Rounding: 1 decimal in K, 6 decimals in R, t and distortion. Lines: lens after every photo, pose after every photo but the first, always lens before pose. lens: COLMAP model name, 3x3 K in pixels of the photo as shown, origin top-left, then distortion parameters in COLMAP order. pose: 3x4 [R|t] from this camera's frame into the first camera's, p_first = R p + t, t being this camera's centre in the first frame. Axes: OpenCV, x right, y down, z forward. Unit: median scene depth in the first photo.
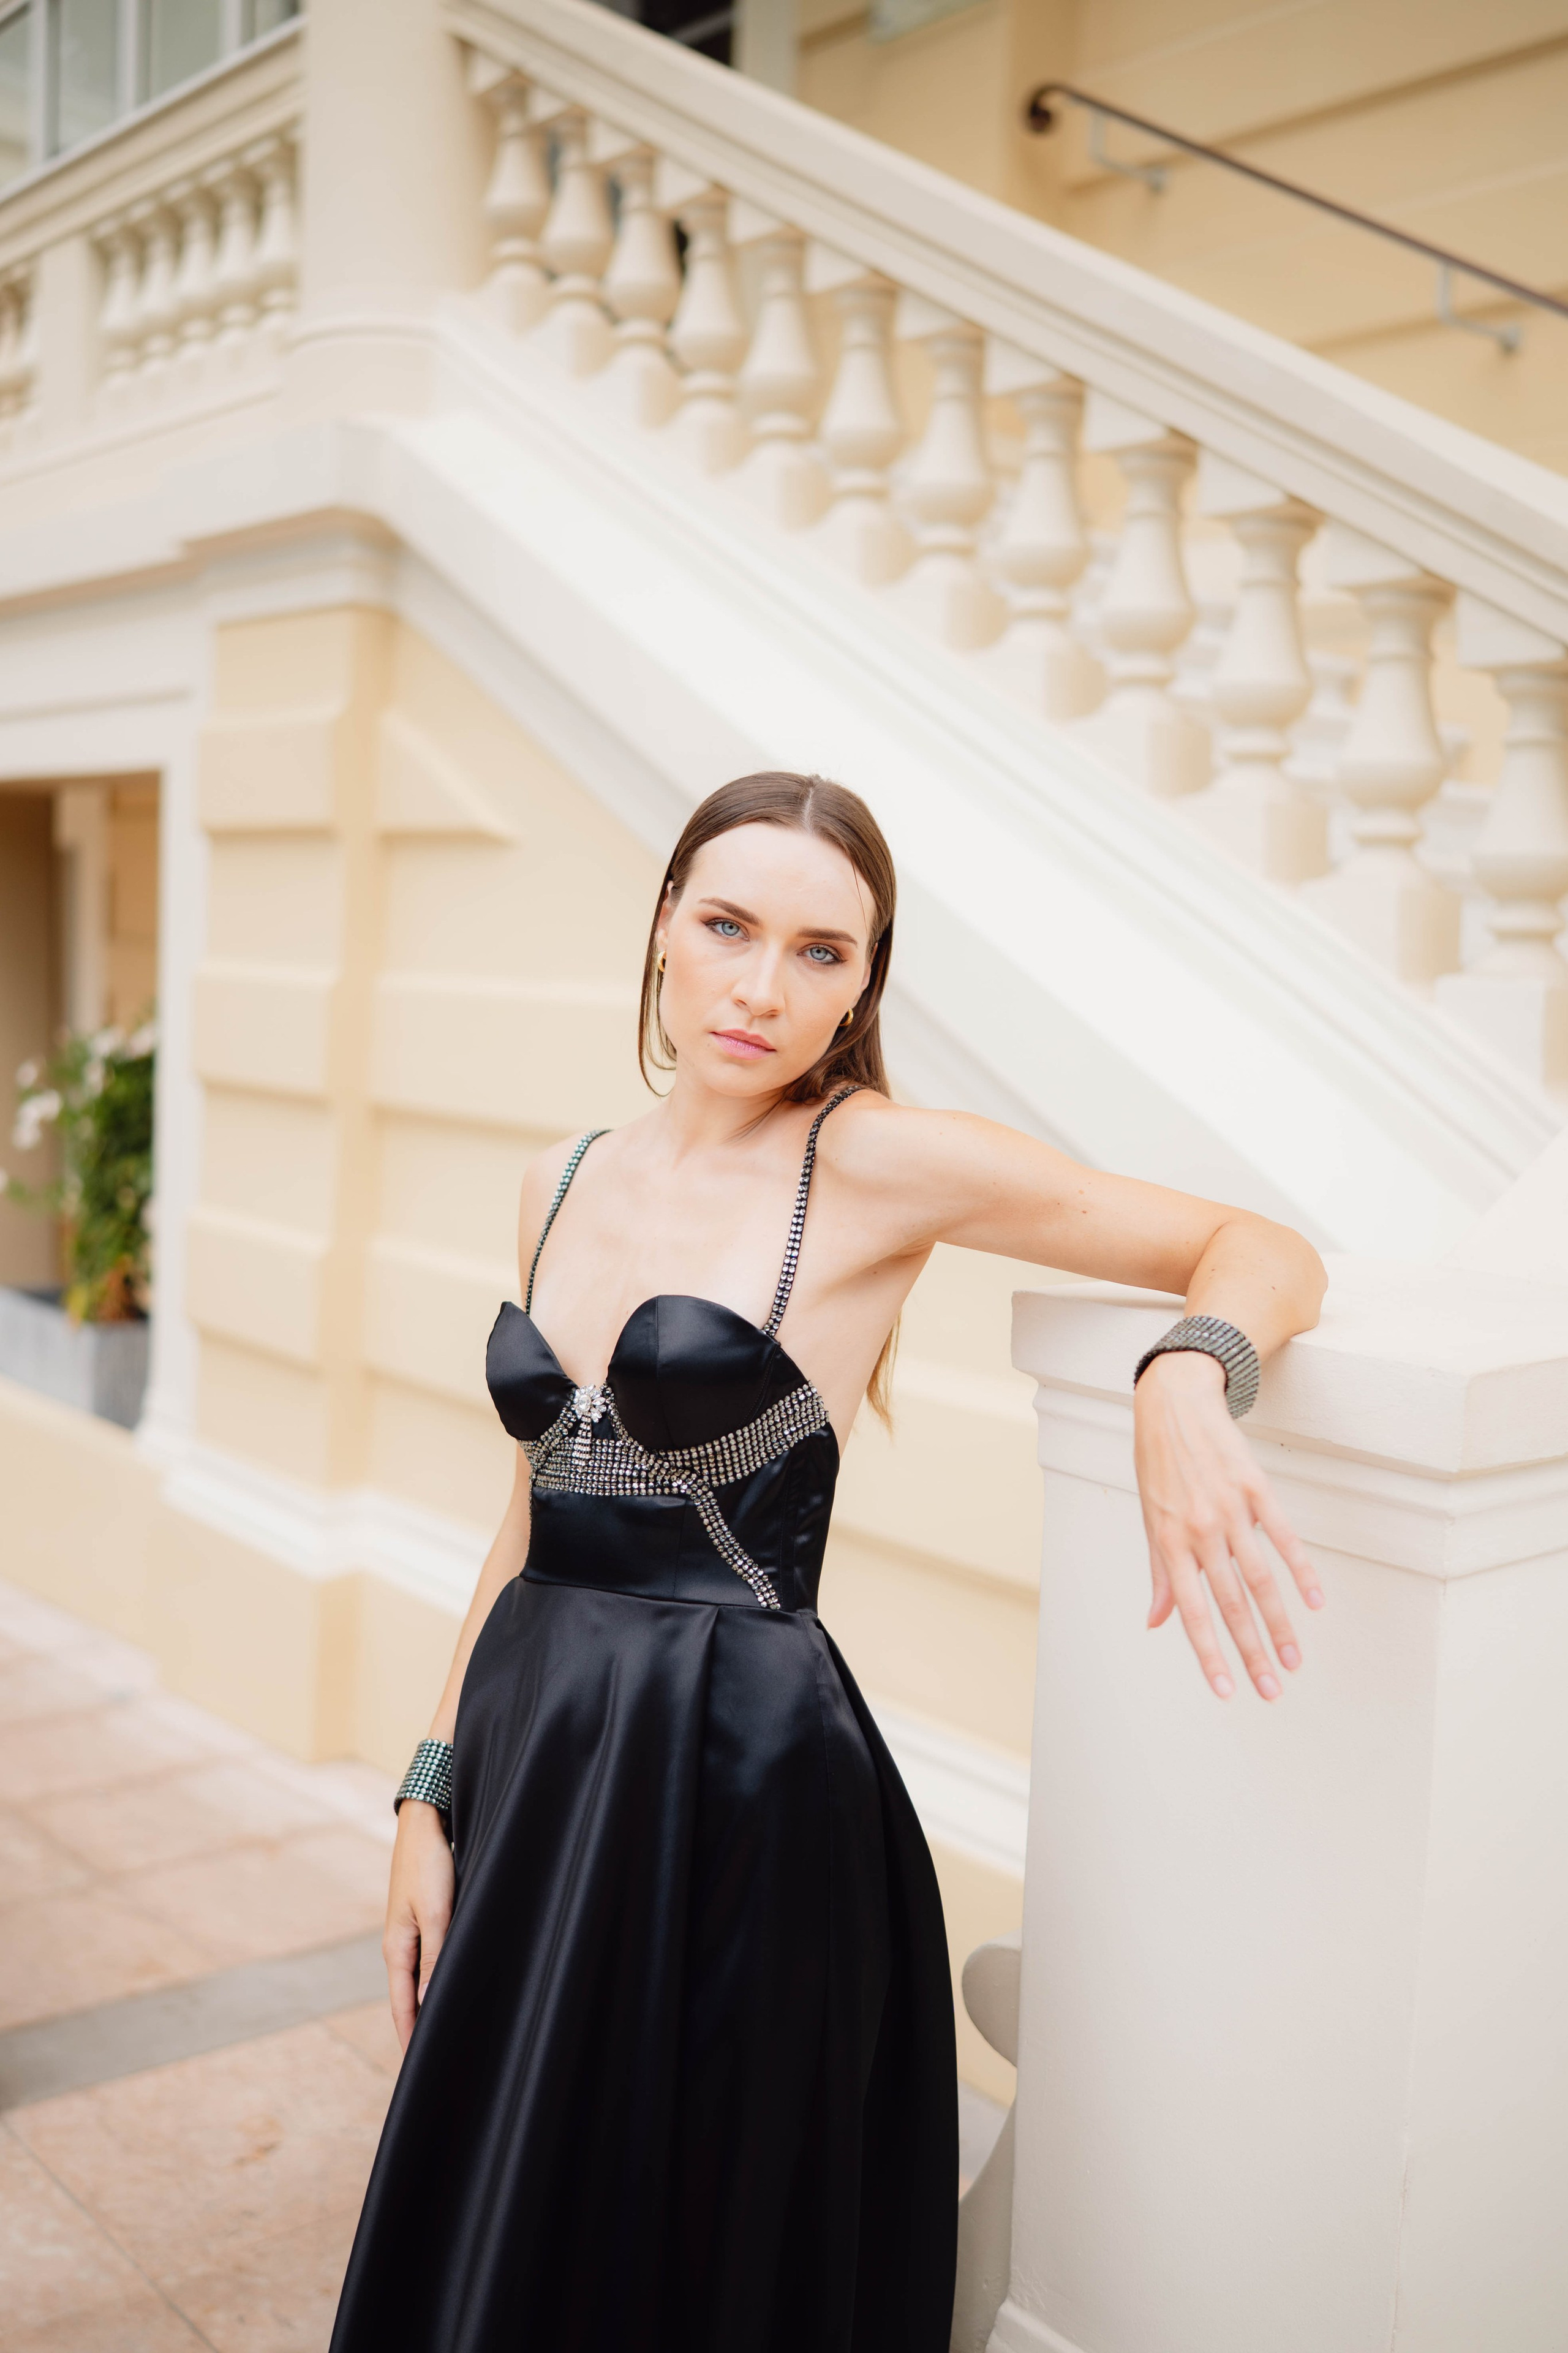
lens RADIAL K [[2332.4, 0, 798.4], [0, 2332.4, 1174.7], [0, 0, 1]] dist [0.000723, 0.002206]
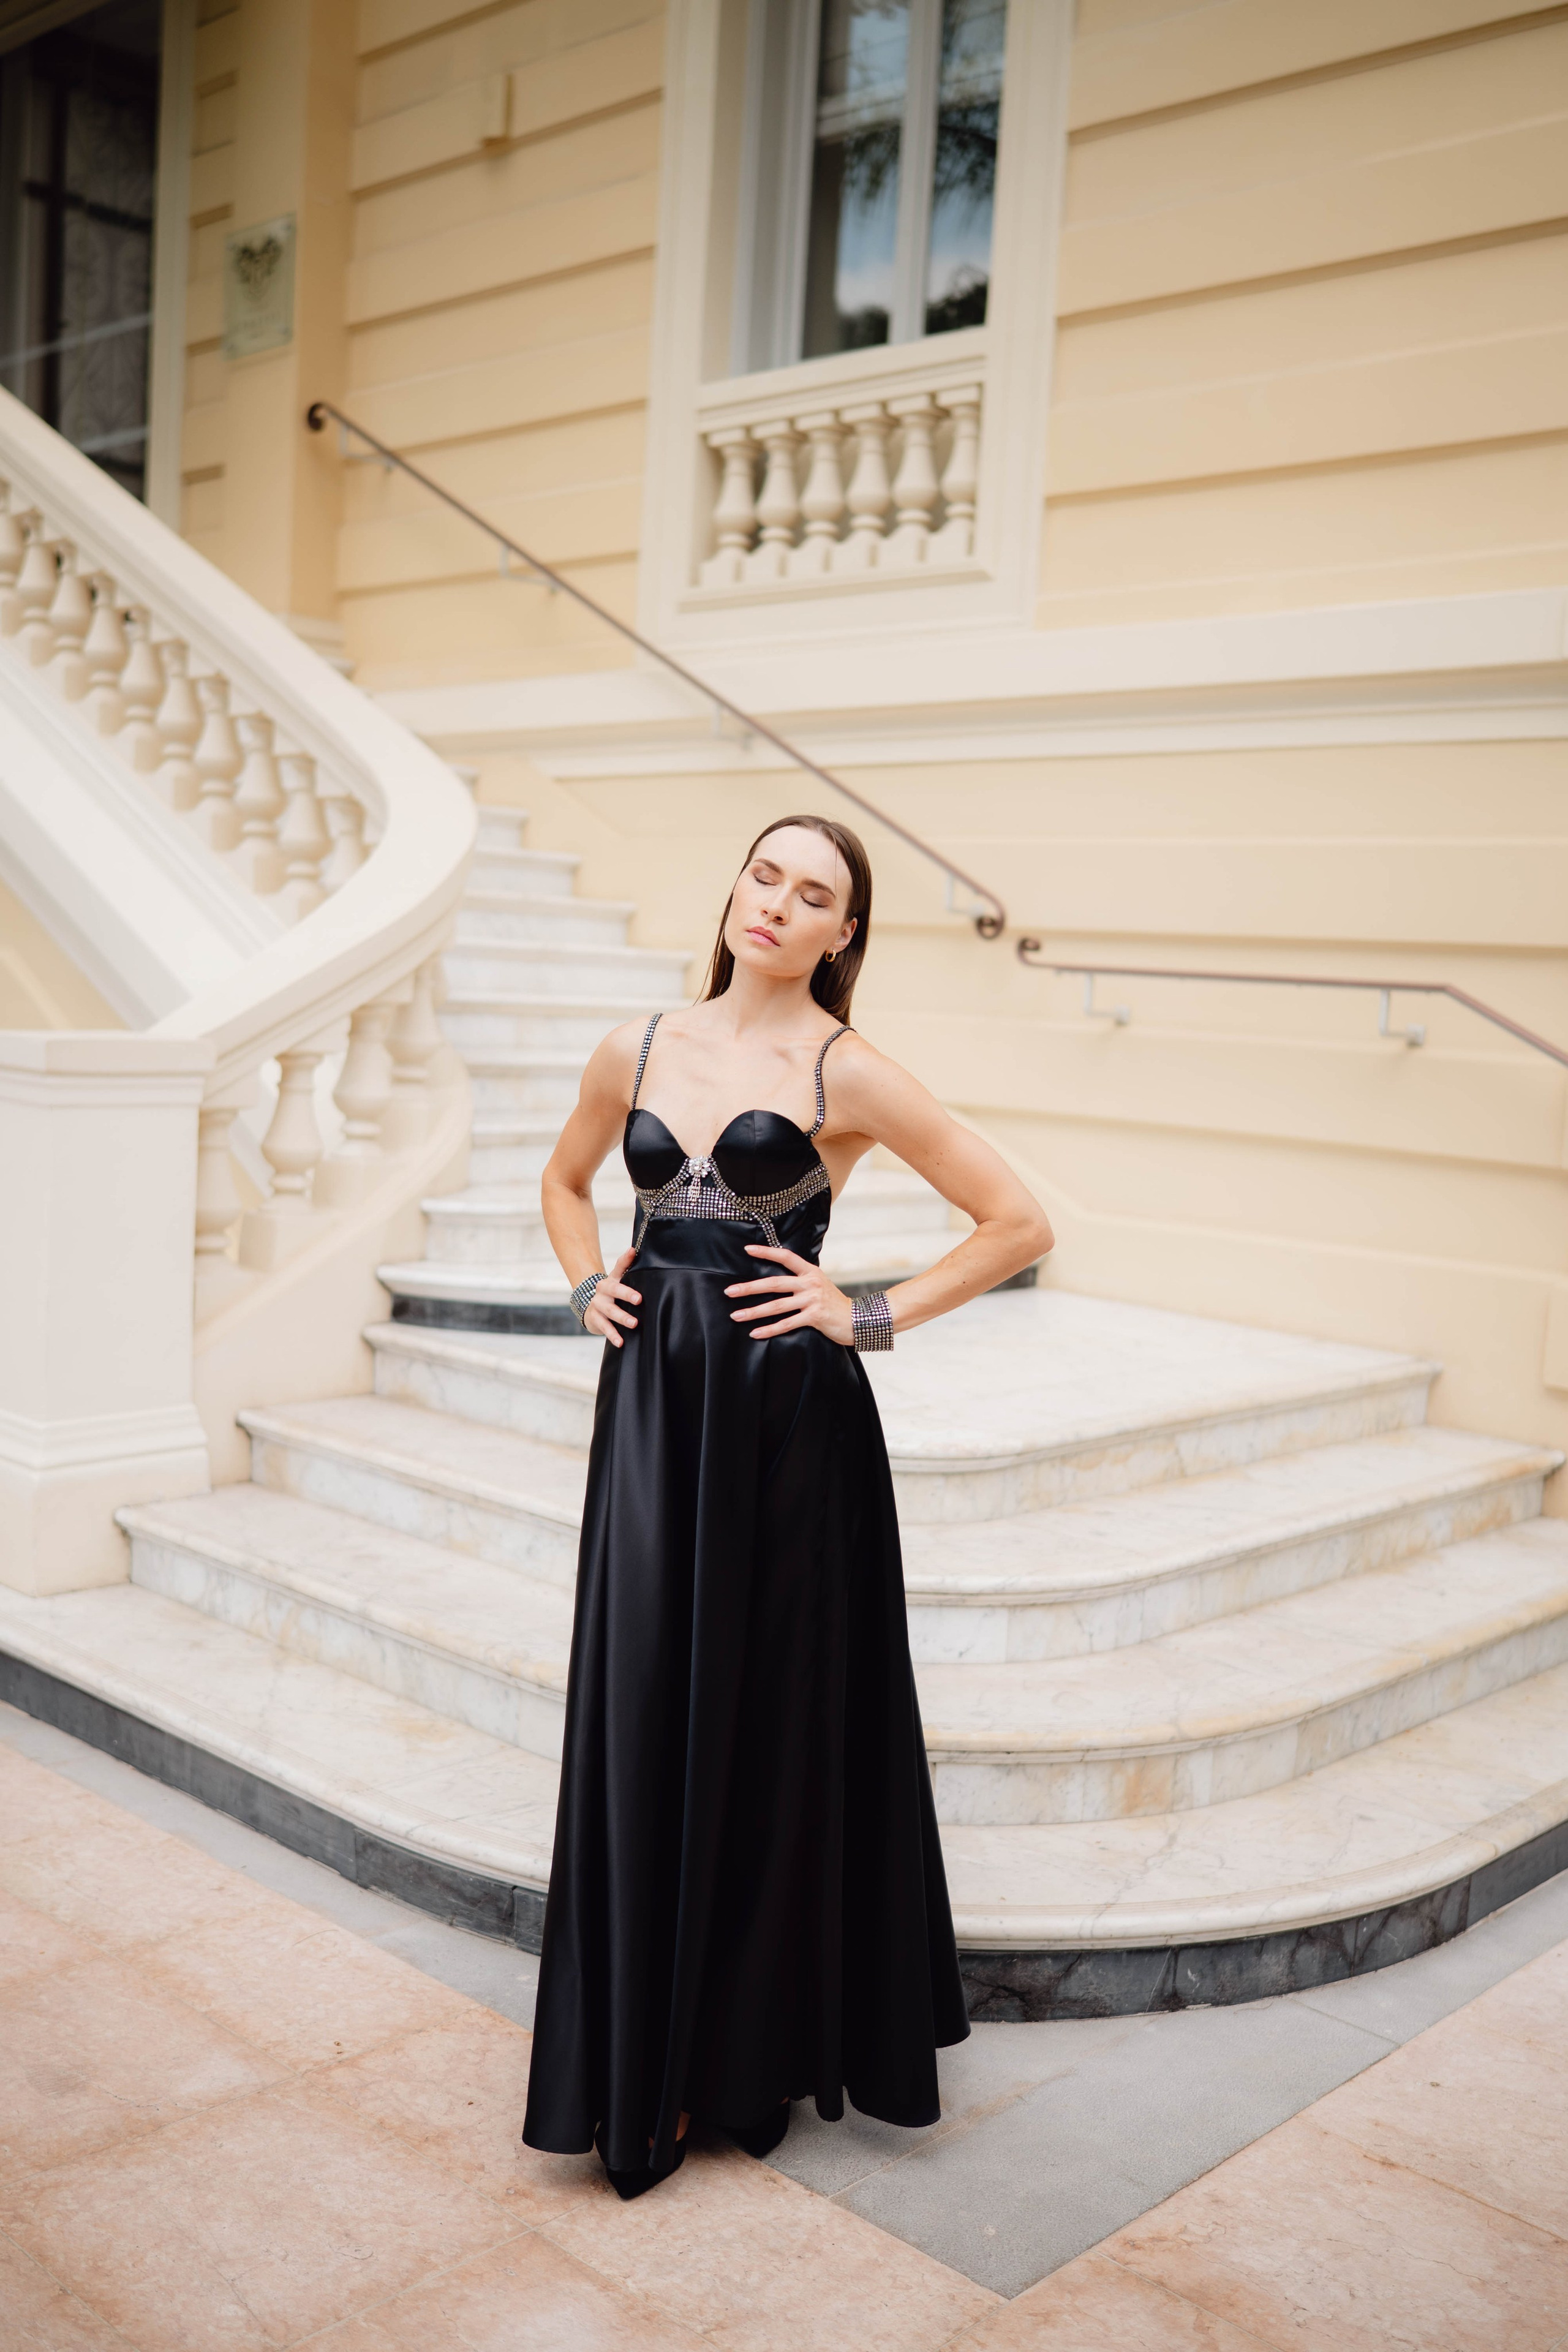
lens RADIAL K [[2252.8, 0, 772.9], [0, 2252.8, 1197.2], [0, 0, 1]] dist [0.011564, -0.006524]
pose [[0.993797, 0.003138, 0.111161, 0.318189], [-0.003467, 0.999990, 0.002768, 0.098696], [-0.111151, -0.003136, 0.993799, -0.755870]]
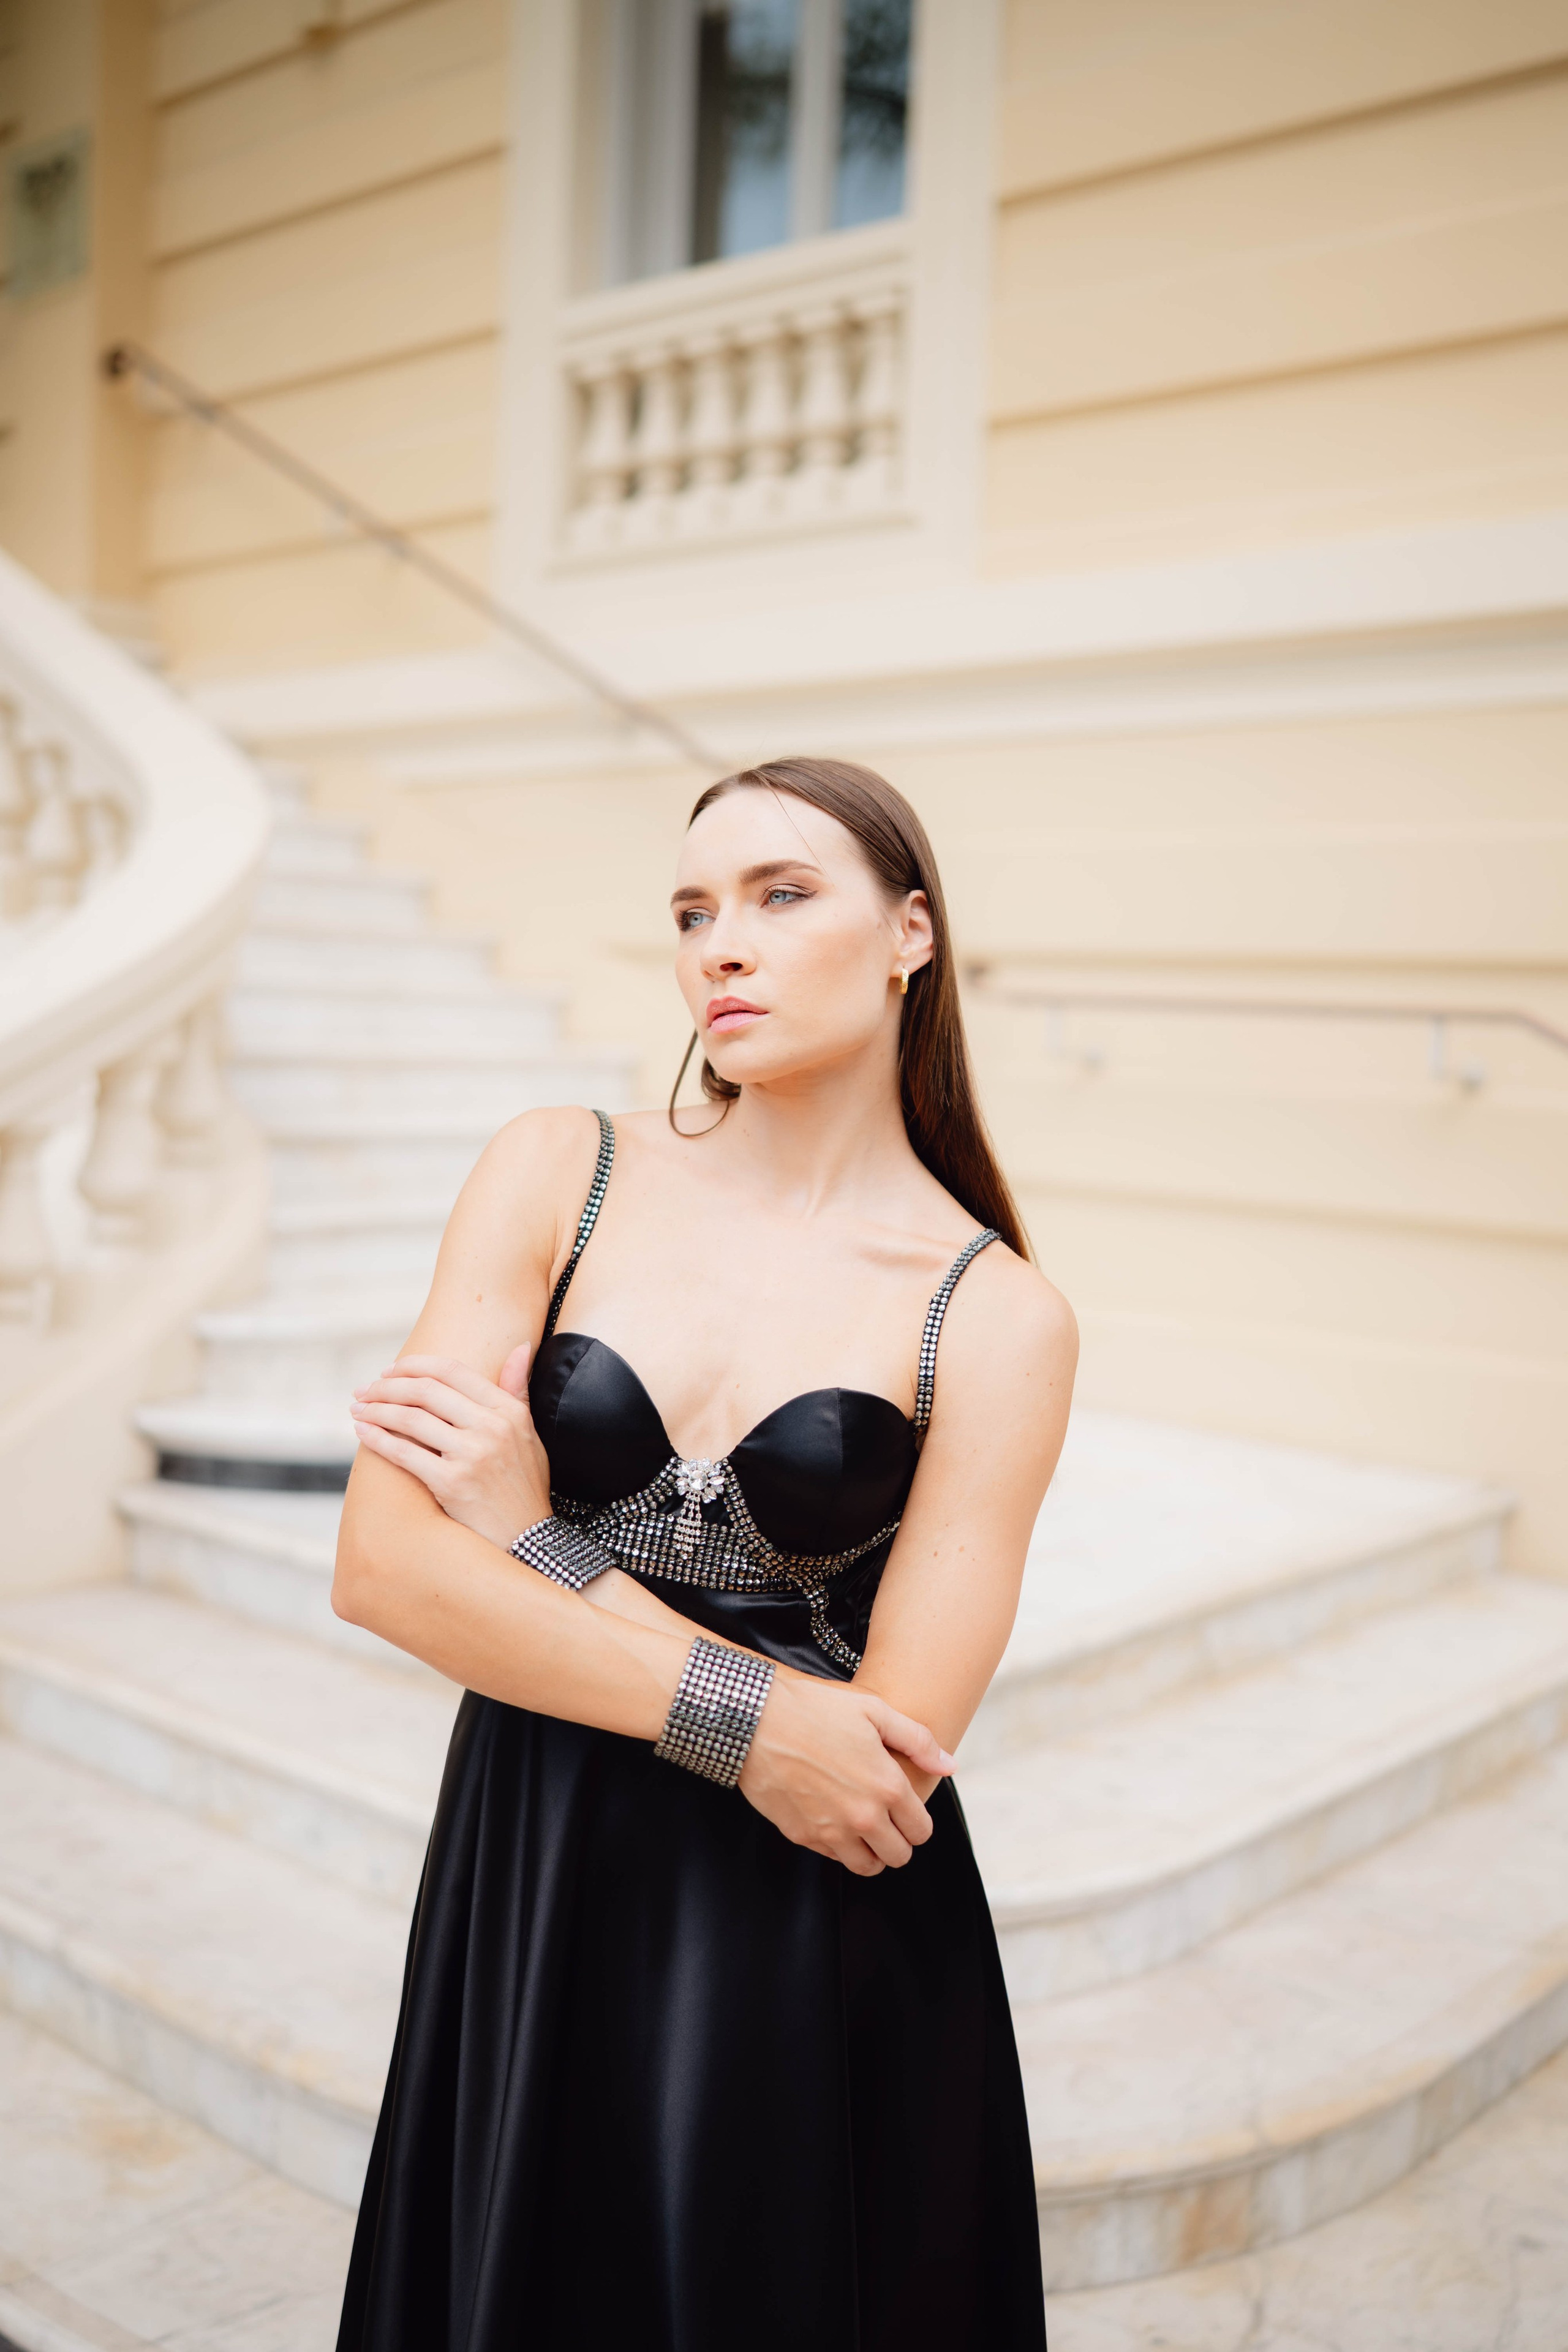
lens RADIAL K [[2308.7, 0, 784.7], [0, 2308.7, 1199.5], [0, 0, 1]] dist [0.011426, -0.007066]
pose [[0.988493, -0.015130, 0.150510, 0.363513], [0.017326, 0.999762, -0.013290, 0.070921], [-0.150274, 0.015745, 0.988519, -0.486424]]
